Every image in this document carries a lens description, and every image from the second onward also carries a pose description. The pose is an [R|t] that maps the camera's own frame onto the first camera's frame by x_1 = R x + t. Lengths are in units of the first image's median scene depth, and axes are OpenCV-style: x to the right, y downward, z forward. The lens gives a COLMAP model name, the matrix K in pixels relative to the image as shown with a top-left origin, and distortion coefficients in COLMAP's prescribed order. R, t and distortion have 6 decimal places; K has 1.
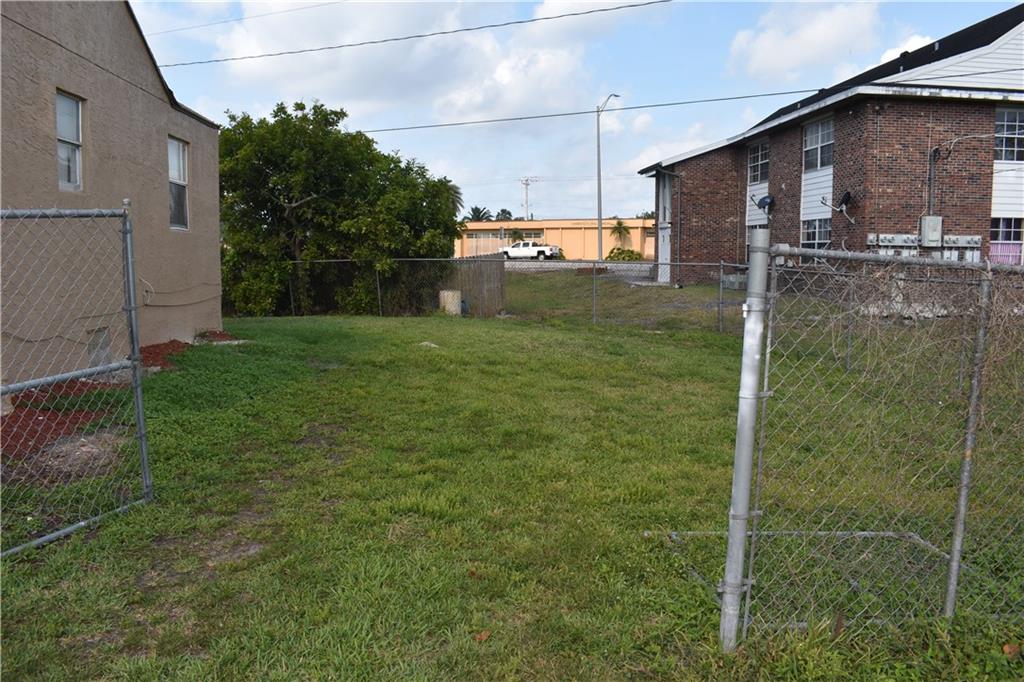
lens RADIAL K [[823.1, 0, 517.0], [0, 823.1, 339.7], [0, 0, 1]] dist [-0.096109, 0.019063]
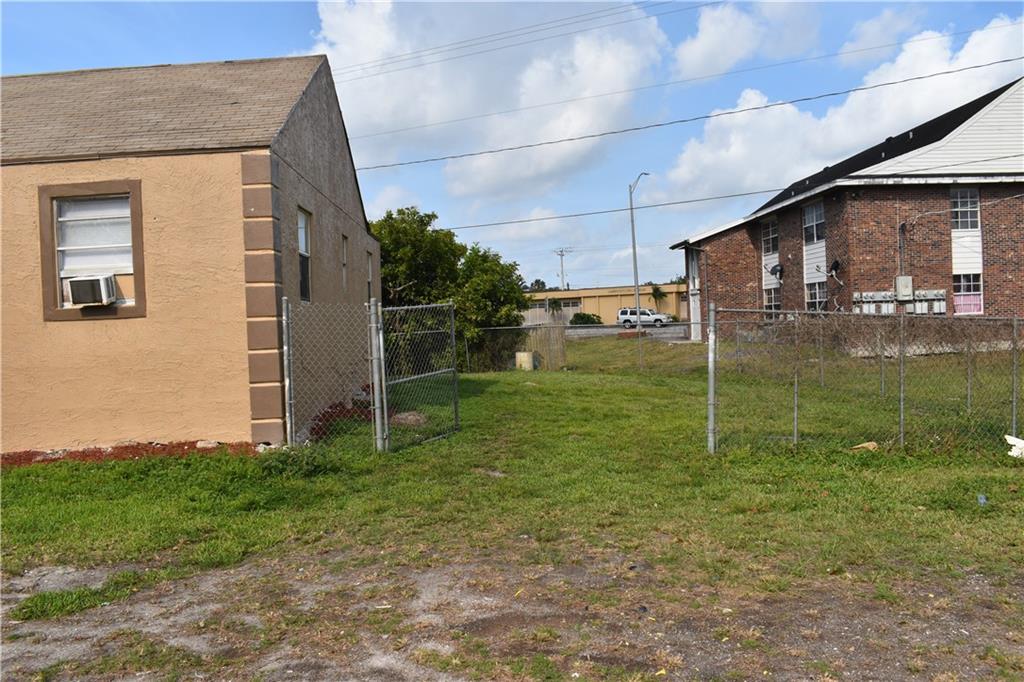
lens RADIAL K [[823.1, 0, 517.0], [0, 823.1, 339.7], [0, 0, 1]] dist [-0.096109, 0.019063]
pose [[0.998234, -0.039742, -0.044164, -0.037575], [0.035853, 0.995683, -0.085611, 0.030331], [0.047375, 0.083876, 0.995349, -0.265654]]
